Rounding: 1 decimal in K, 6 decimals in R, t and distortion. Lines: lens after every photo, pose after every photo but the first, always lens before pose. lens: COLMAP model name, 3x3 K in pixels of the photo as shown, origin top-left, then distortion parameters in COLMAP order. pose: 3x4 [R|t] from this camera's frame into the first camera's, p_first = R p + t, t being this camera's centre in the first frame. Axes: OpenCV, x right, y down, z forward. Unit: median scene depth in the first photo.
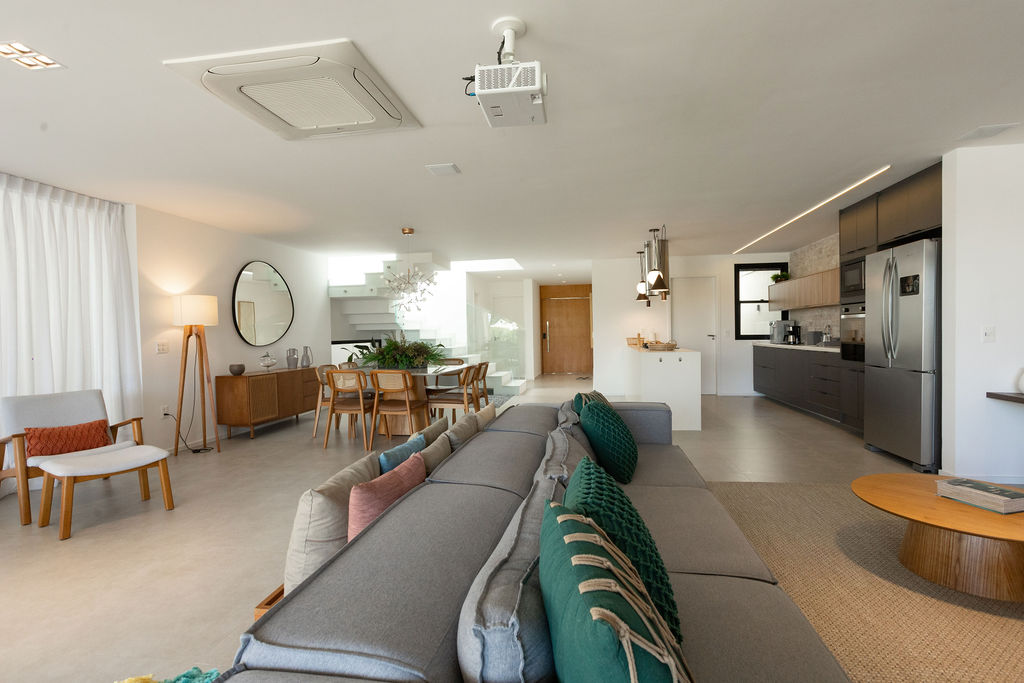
lens RADIAL K [[500.0, 0, 512.6], [0, 500.0, 343.6], [0, 0, 1]] dist [-0.035313, 0.017028]
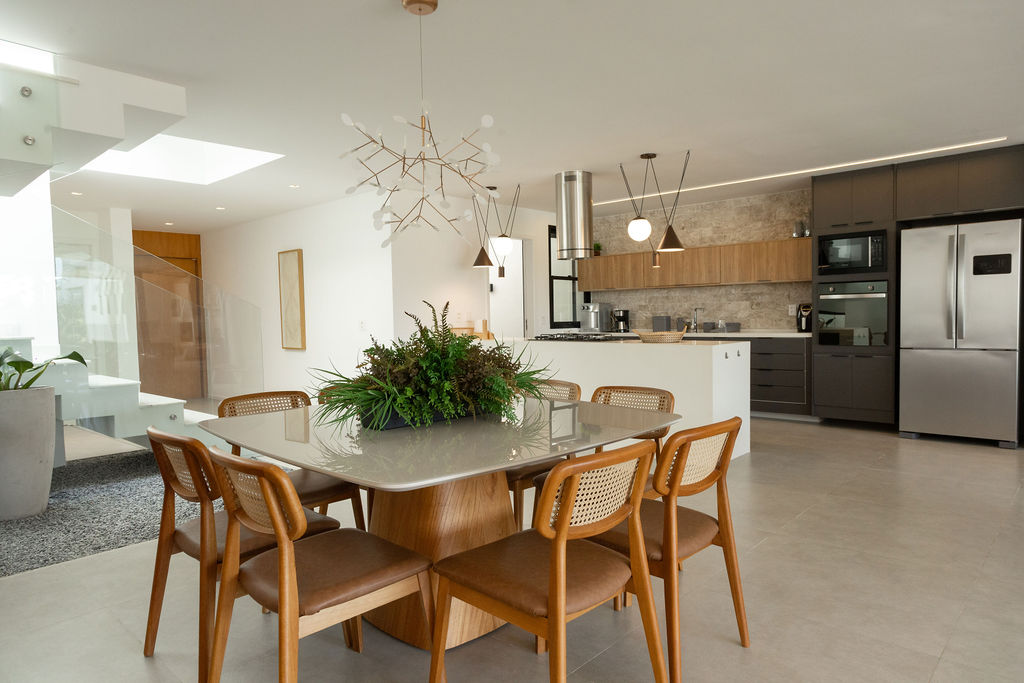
lens RADIAL K [[631.2, 0, 518.0], [0, 631.2, 343.7], [0, 0, 1]] dist [-0.026026, 0.004870]
pose [[0.553350, -0.035622, 0.832187, -0.374194], [0.030934, 0.999275, 0.022205, -0.008097], [-0.832375, 0.013455, 0.554050, 0.541547]]
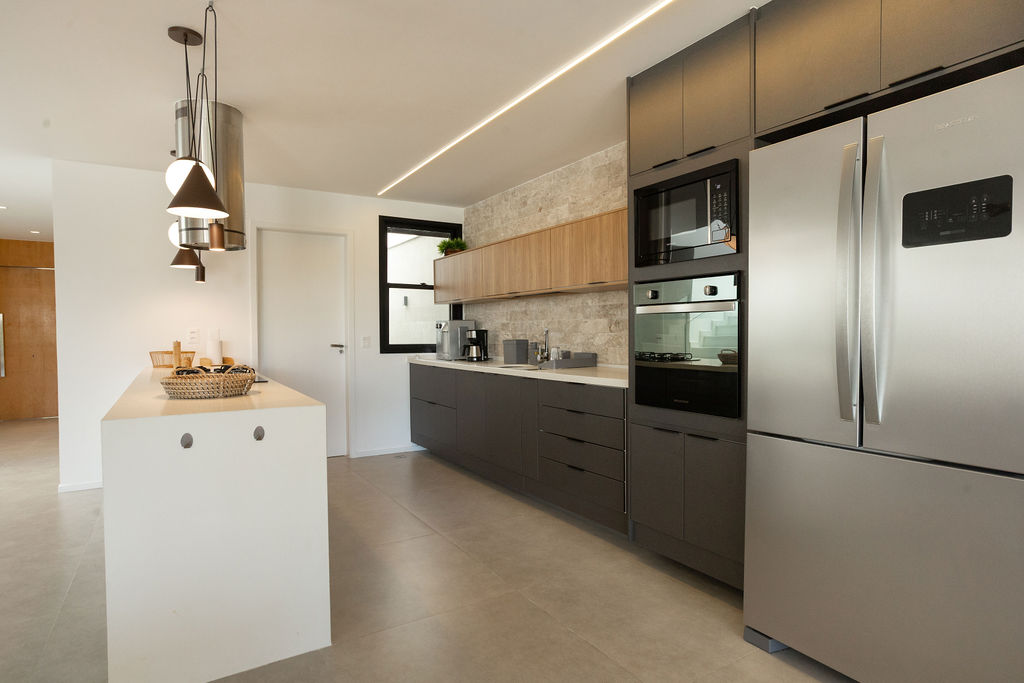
lens RADIAL K [[562.8, 0, 511.5], [0, 562.8, 337.1], [0, 0, 1]] dist [-0.025944, 0.001181]
pose [[0.763001, 0.006761, 0.646362, 0.162098], [0.006719, 0.999808, -0.018389, -0.013773], [-0.646362, 0.018374, 0.762810, 0.446626]]
